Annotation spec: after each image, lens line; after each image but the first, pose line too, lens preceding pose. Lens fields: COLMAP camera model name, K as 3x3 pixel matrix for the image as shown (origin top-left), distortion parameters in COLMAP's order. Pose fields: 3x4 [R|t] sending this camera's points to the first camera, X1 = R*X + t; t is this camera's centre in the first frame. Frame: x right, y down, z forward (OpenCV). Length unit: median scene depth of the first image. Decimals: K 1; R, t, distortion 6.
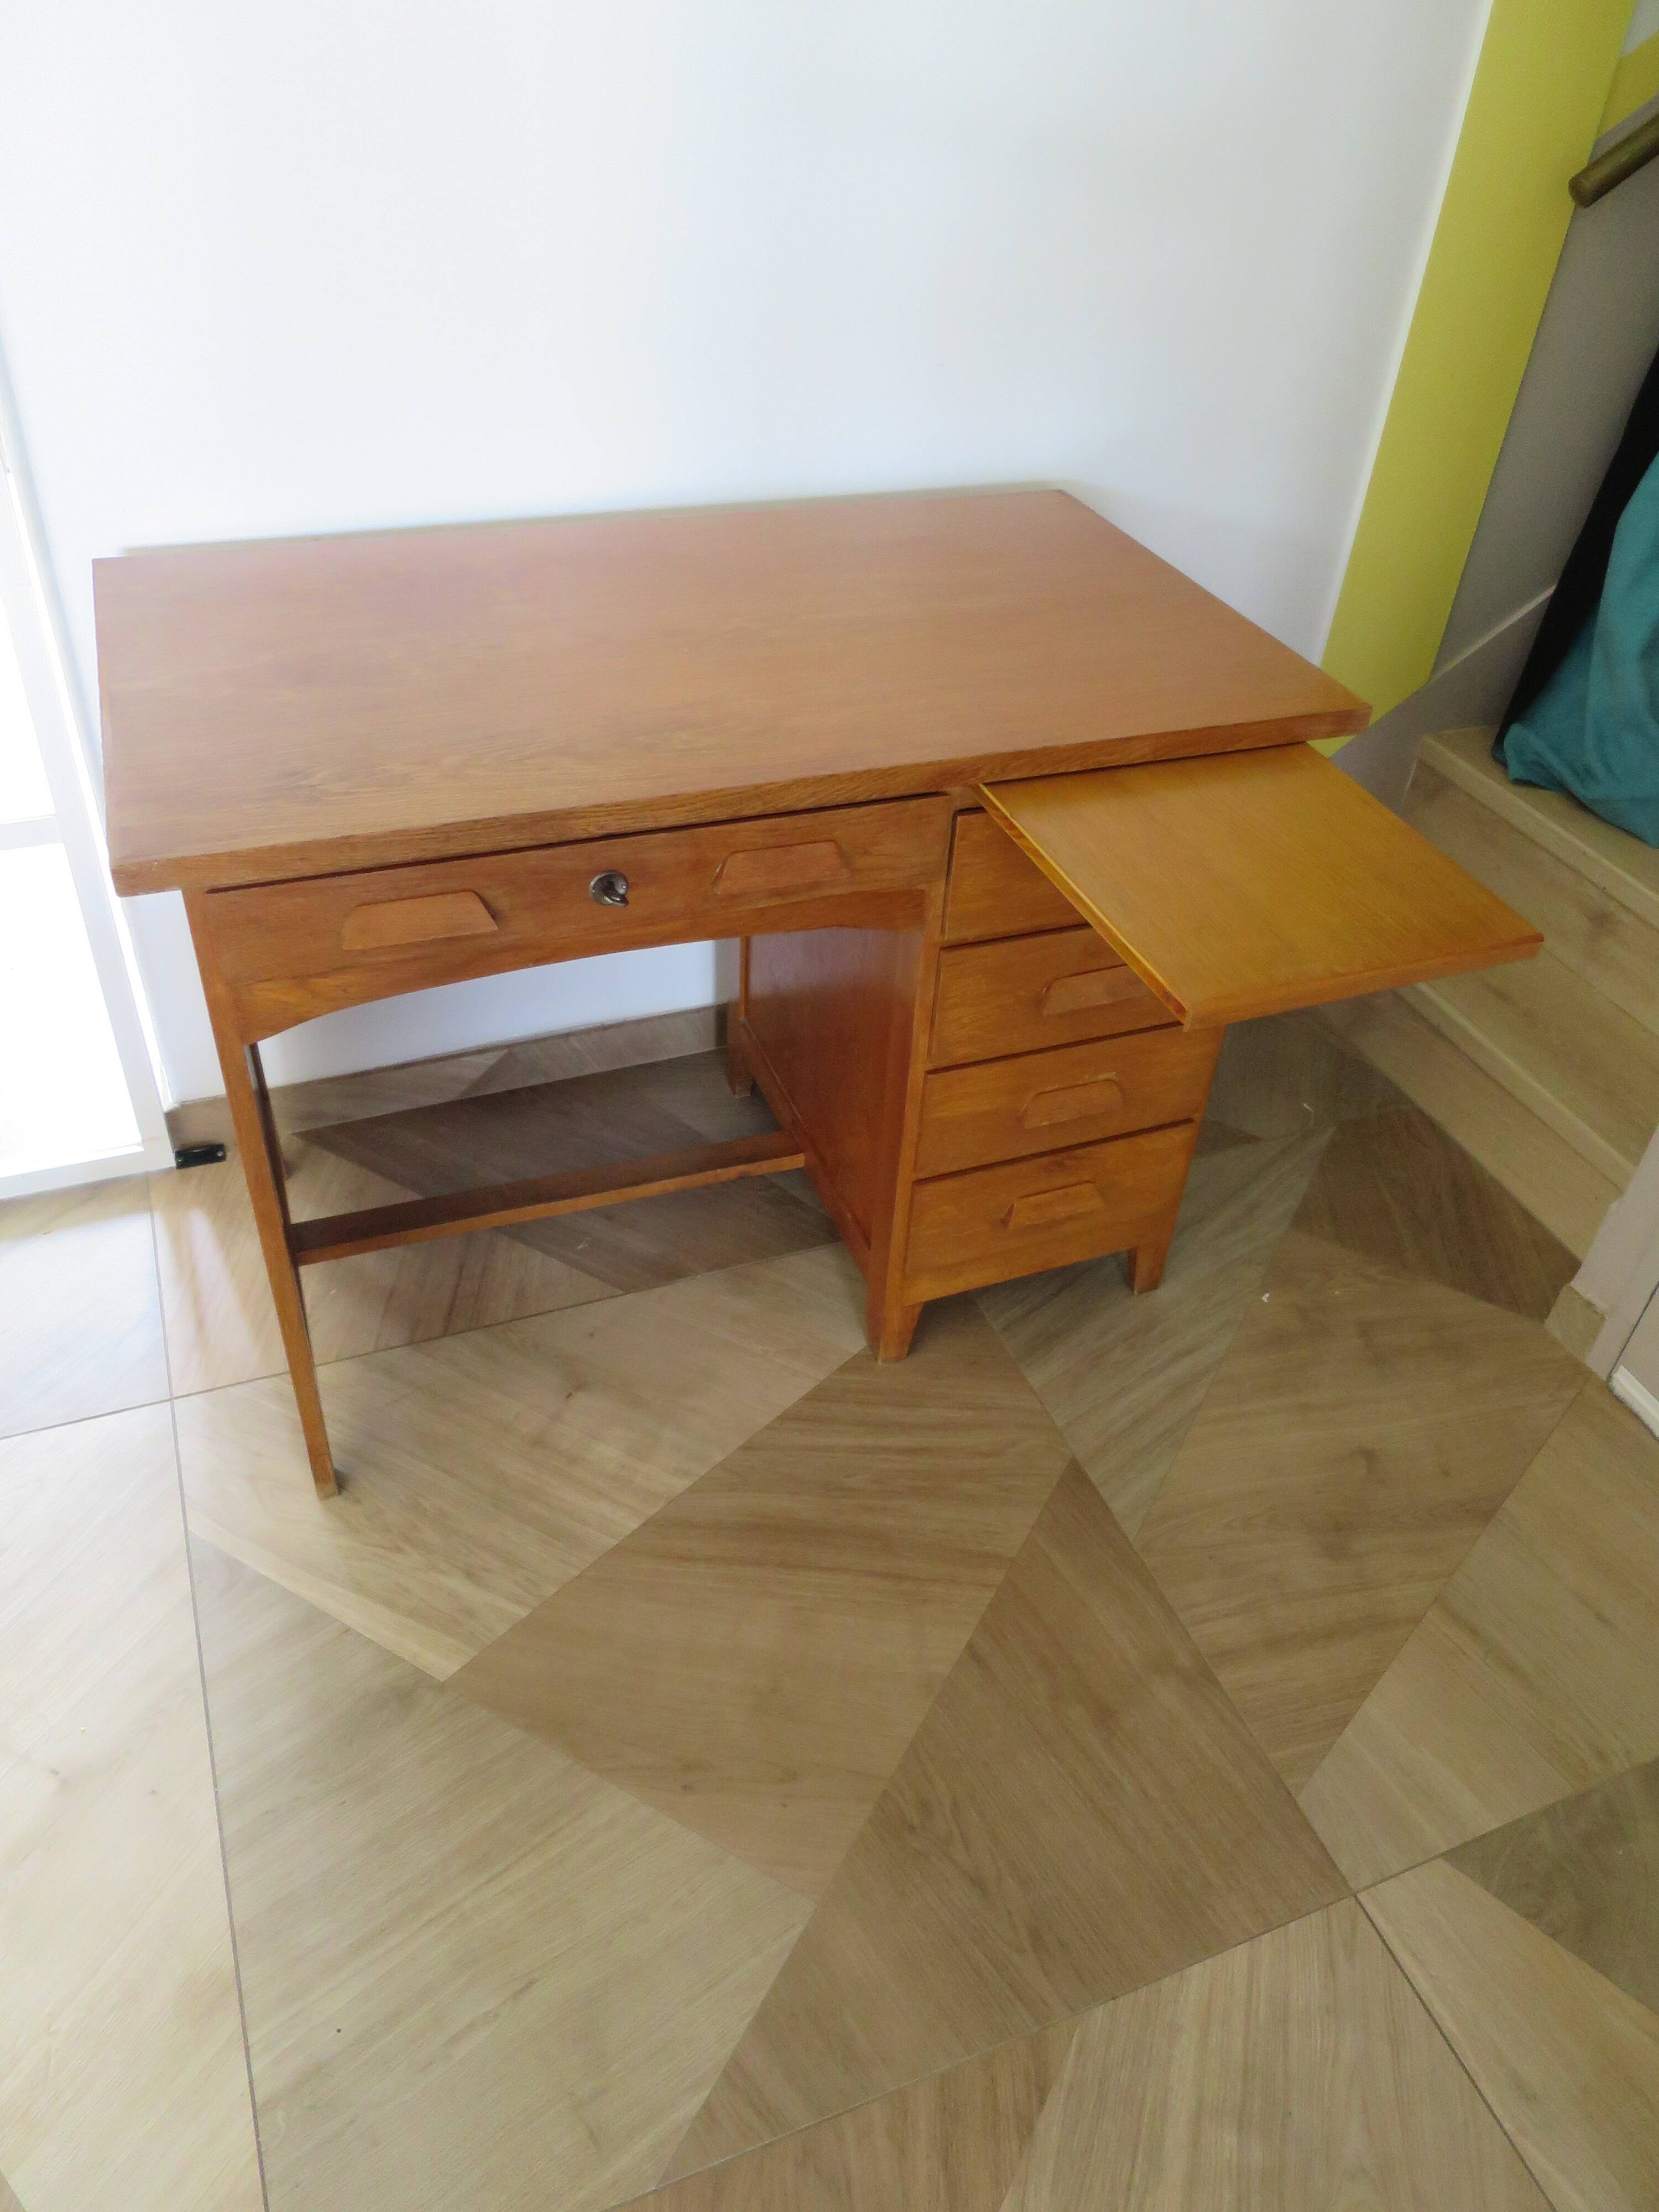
lens RADIAL K [[1597.7, 0, 834.5], [0, 1597.7, 1092.9], [0, 0, 1]] dist [-0.046434, 0.011592]
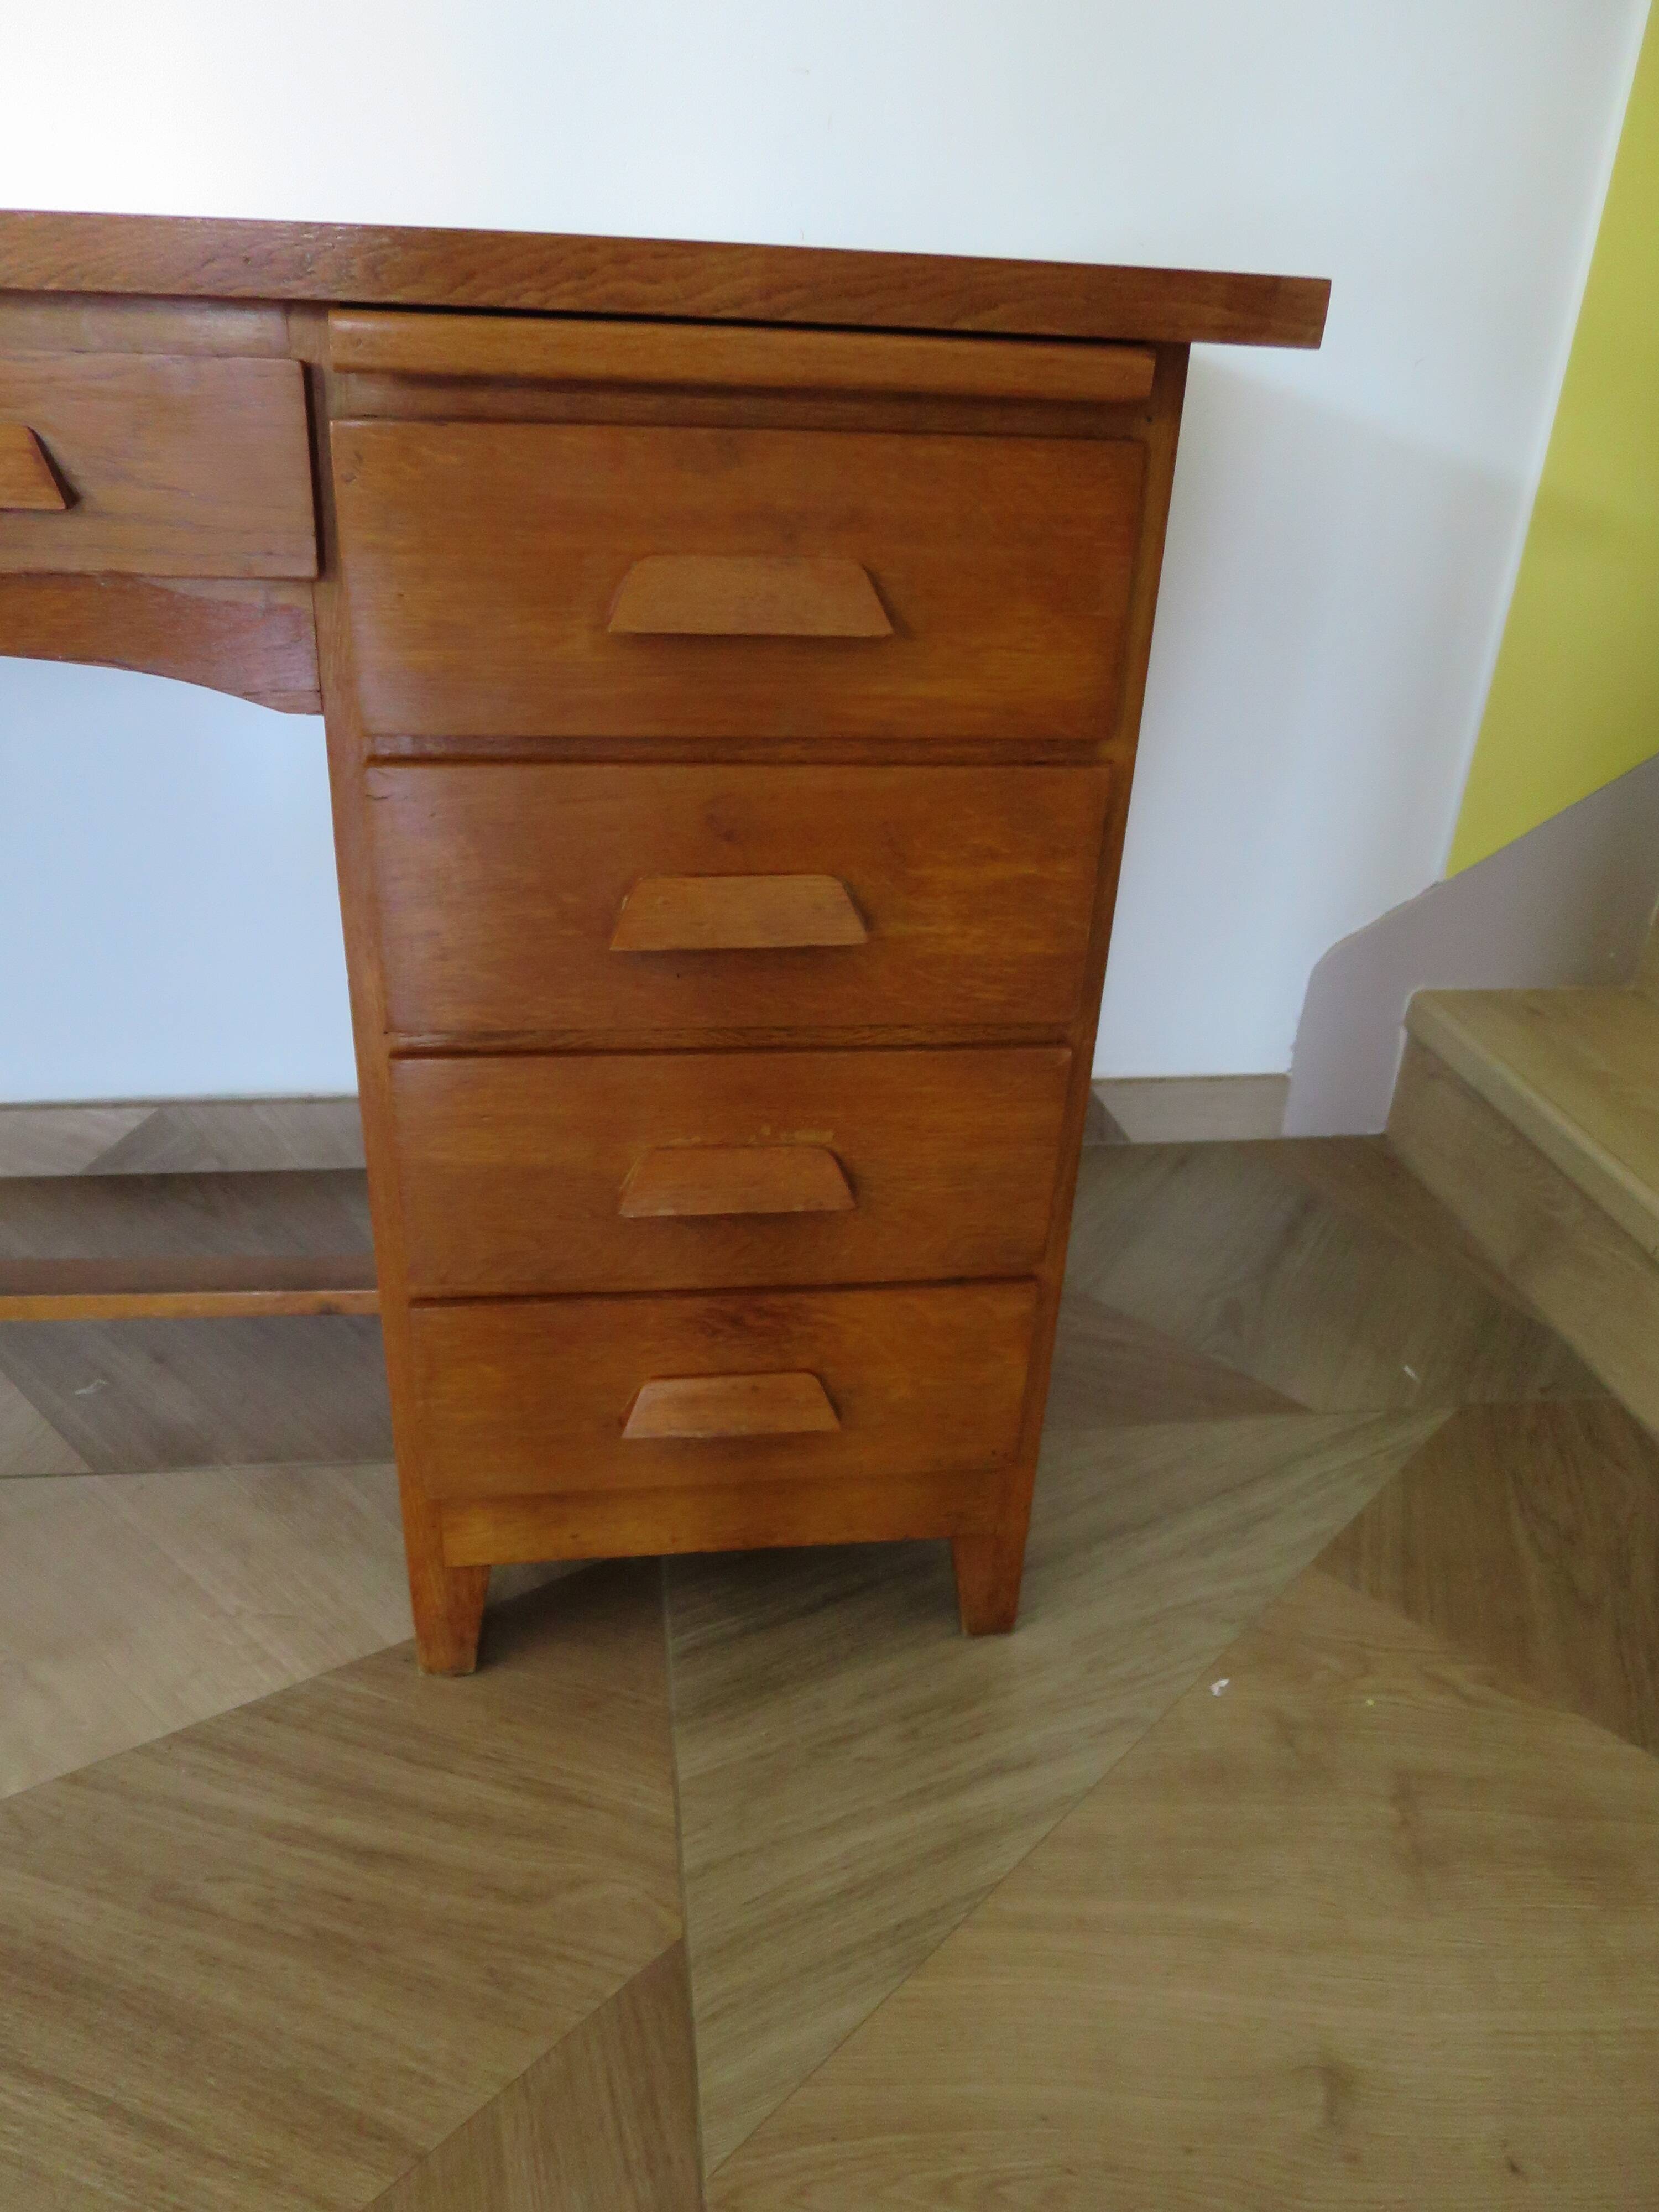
lens RADIAL K [[1597.7, 0, 833.7], [0, 1597.7, 1096.7], [0, 0, 1]] dist [-0.046434, 0.011592]
pose [[0.970648, 0.104164, -0.216777, 0.279484], [-0.146394, 0.971020, -0.188913, 0.068226], [0.190817, 0.215103, 0.957768, 0.520161]]
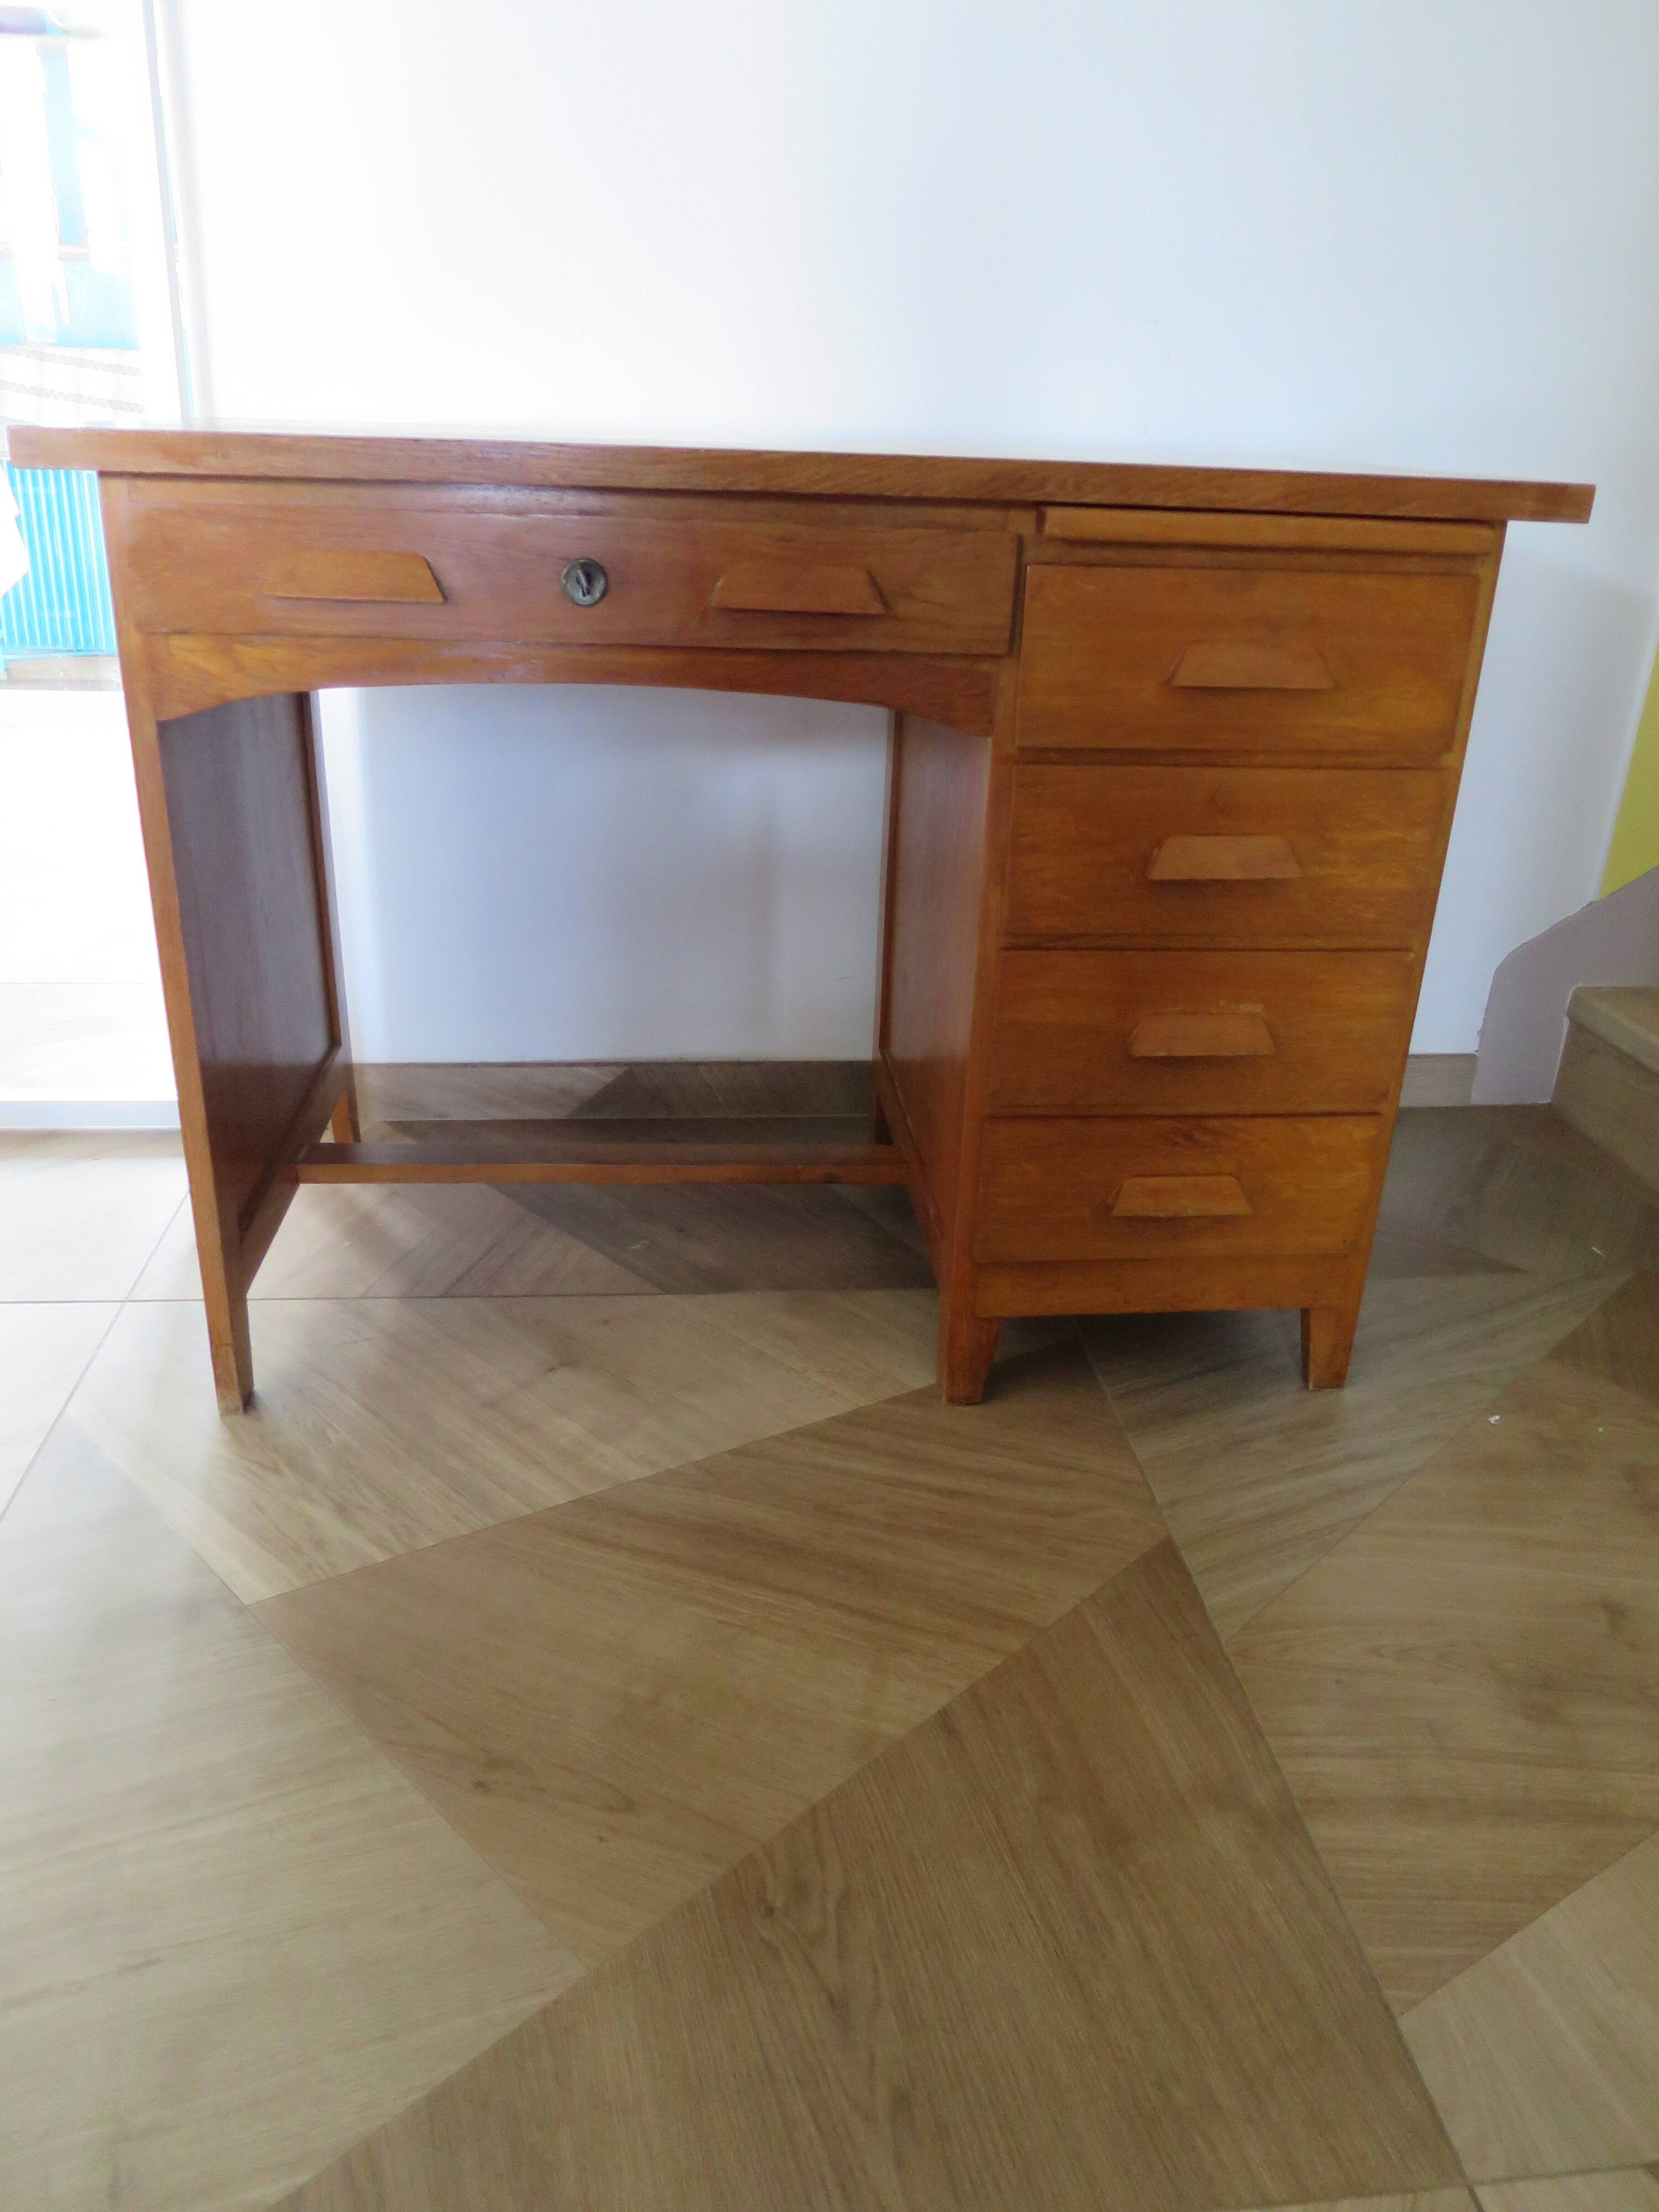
lens RADIAL K [[1597.7, 0, 837.5], [0, 1597.7, 1092.1], [0, 0, 1]] dist [-0.046434, 0.011592]
pose [[0.962384, 0.088648, -0.256826, 0.178419], [-0.156431, 0.953665, -0.257007, 0.253307], [0.222142, 0.287515, 0.931659, 0.246692]]
